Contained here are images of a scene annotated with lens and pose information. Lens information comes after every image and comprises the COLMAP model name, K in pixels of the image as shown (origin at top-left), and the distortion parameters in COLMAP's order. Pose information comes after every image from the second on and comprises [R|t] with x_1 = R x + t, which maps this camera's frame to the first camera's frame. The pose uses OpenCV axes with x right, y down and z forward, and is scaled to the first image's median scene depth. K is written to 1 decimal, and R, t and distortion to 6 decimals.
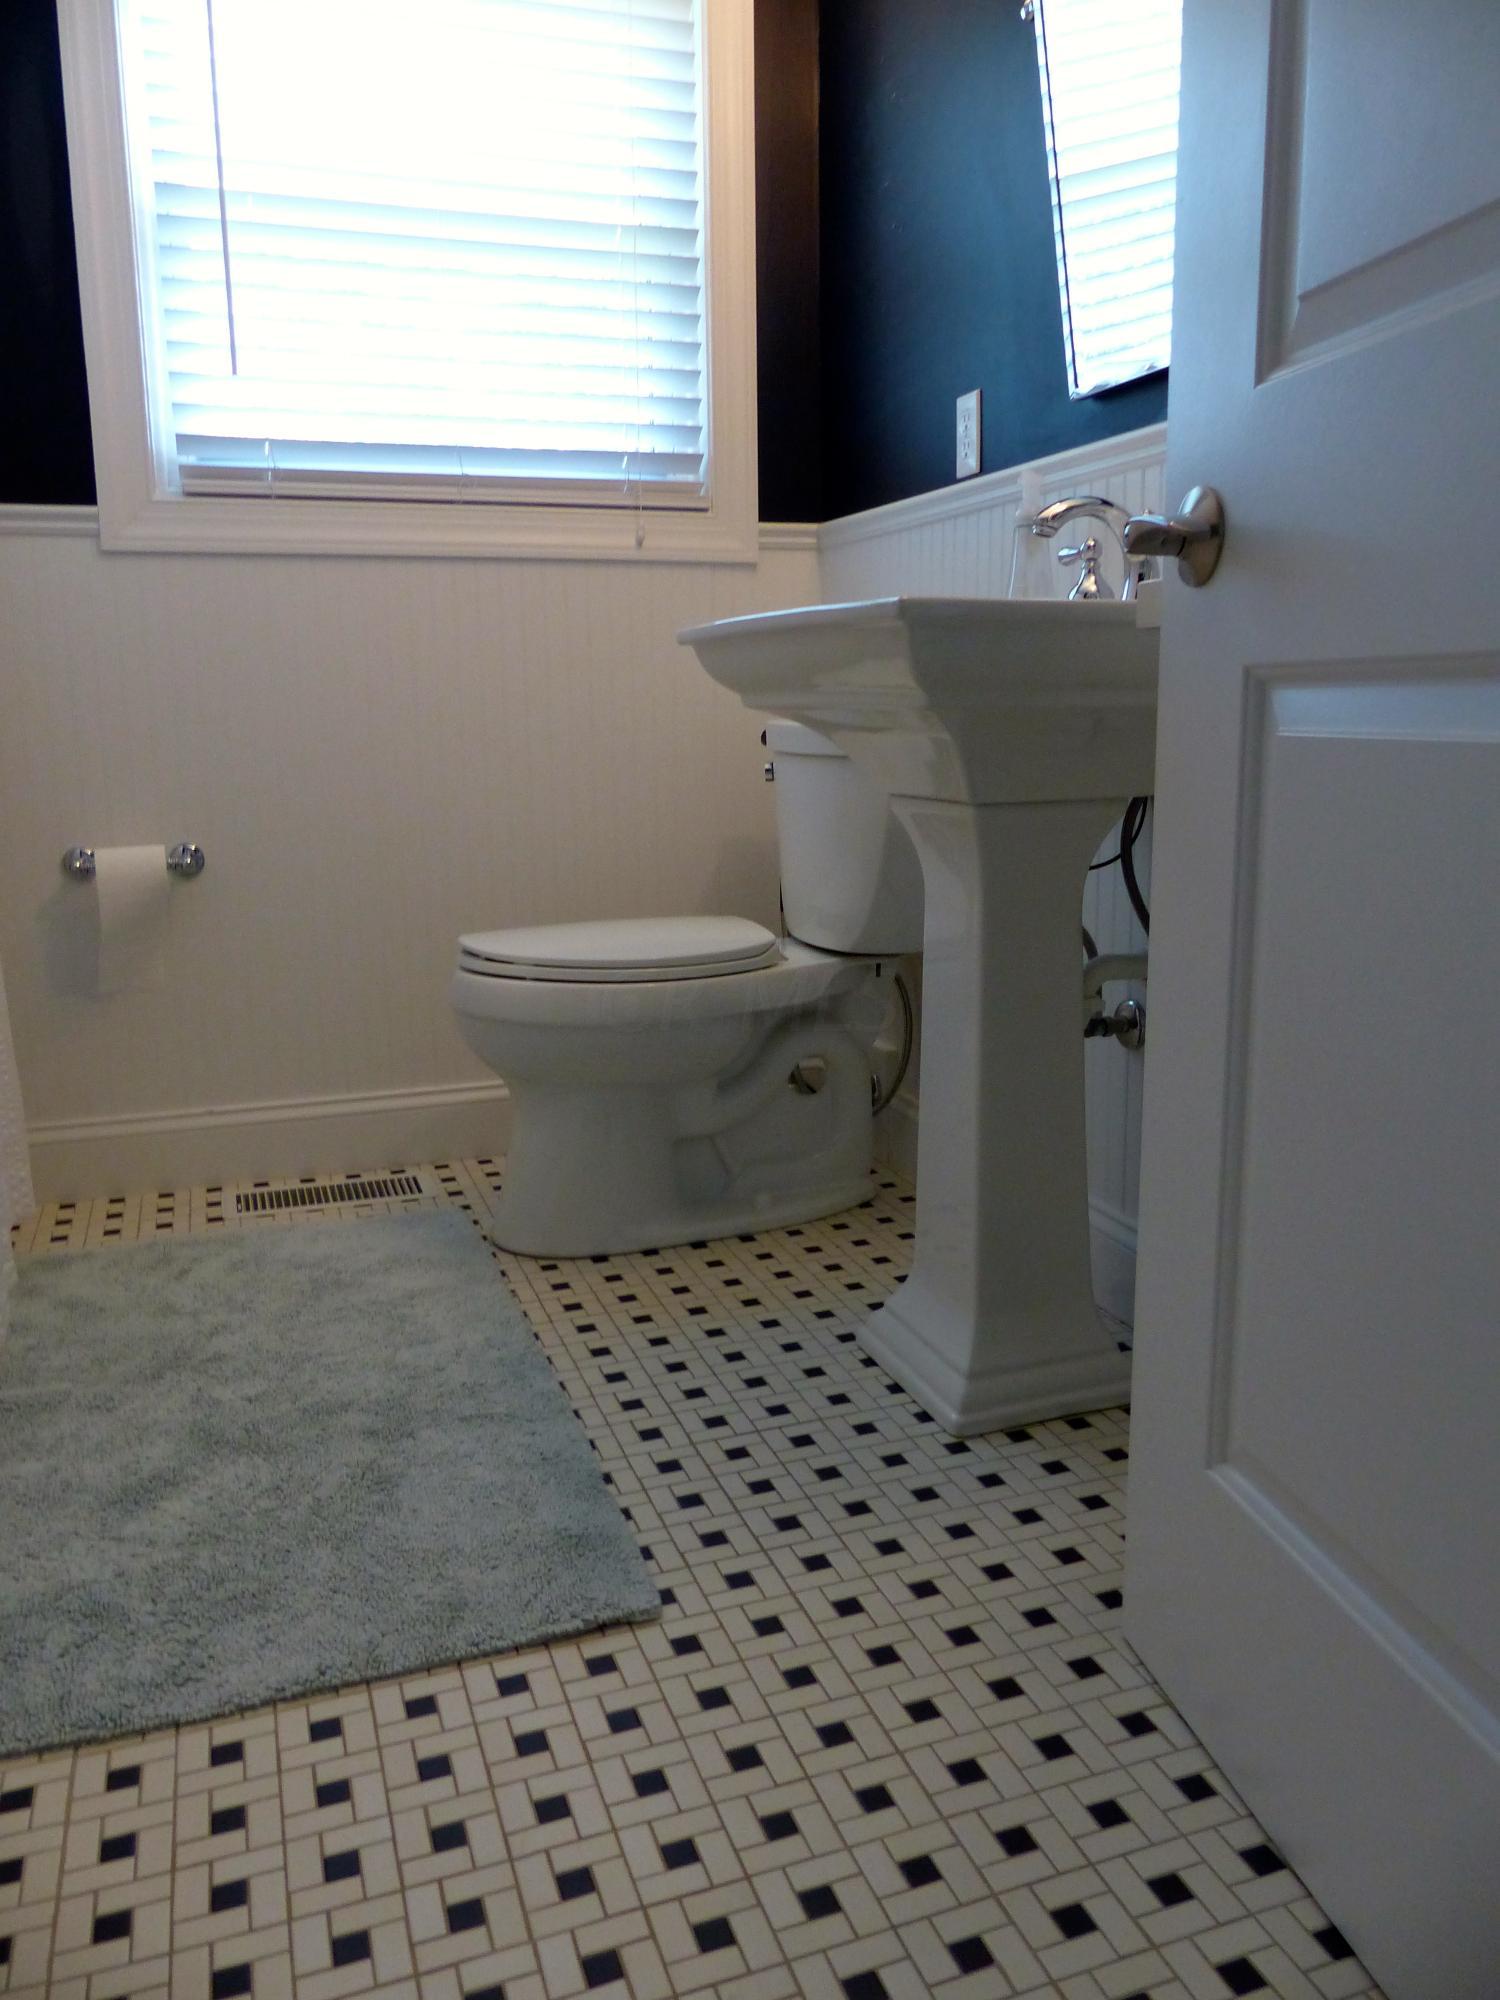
lens RADIAL K [[1487.7, 0, 750.0], [0, 1487.7, 1000.0], [0, 0, 1]] dist [-0.042723, 0.028947]
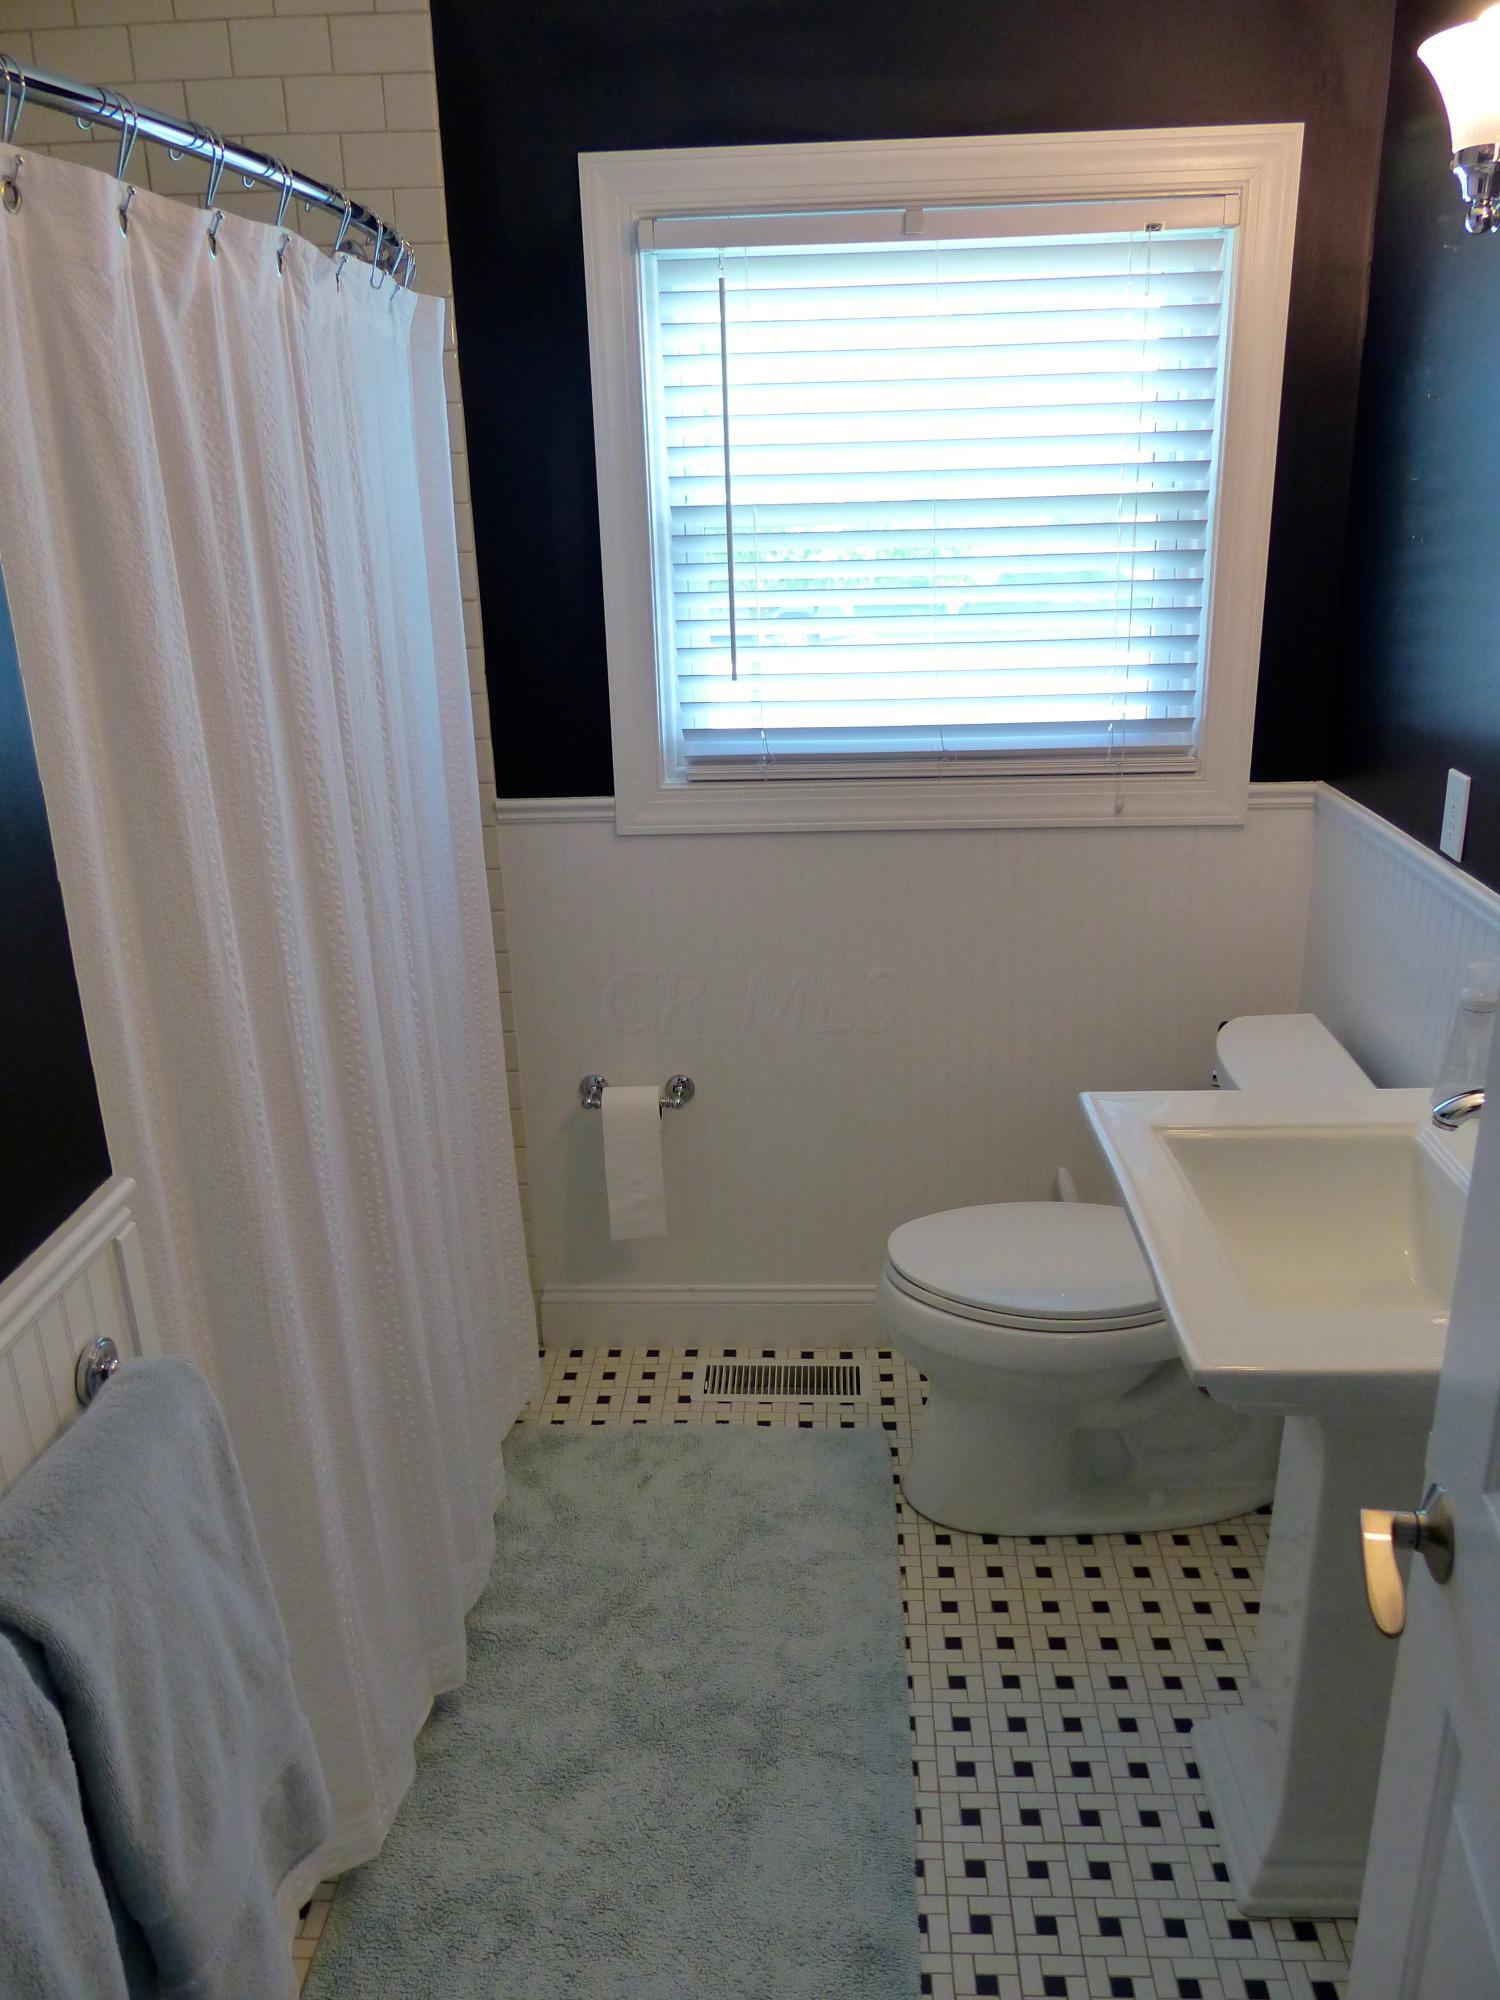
lens RADIAL K [[1487.7, 0, 750.0], [0, 1487.7, 1000.0], [0, 0, 1]] dist [-0.042723, 0.028947]
pose [[0.921076, 0.118177, -0.371017, 0.095599], [-0.055843, 0.983073, 0.174495, -0.402381], [0.385359, -0.140004, 0.912084, -0.019023]]
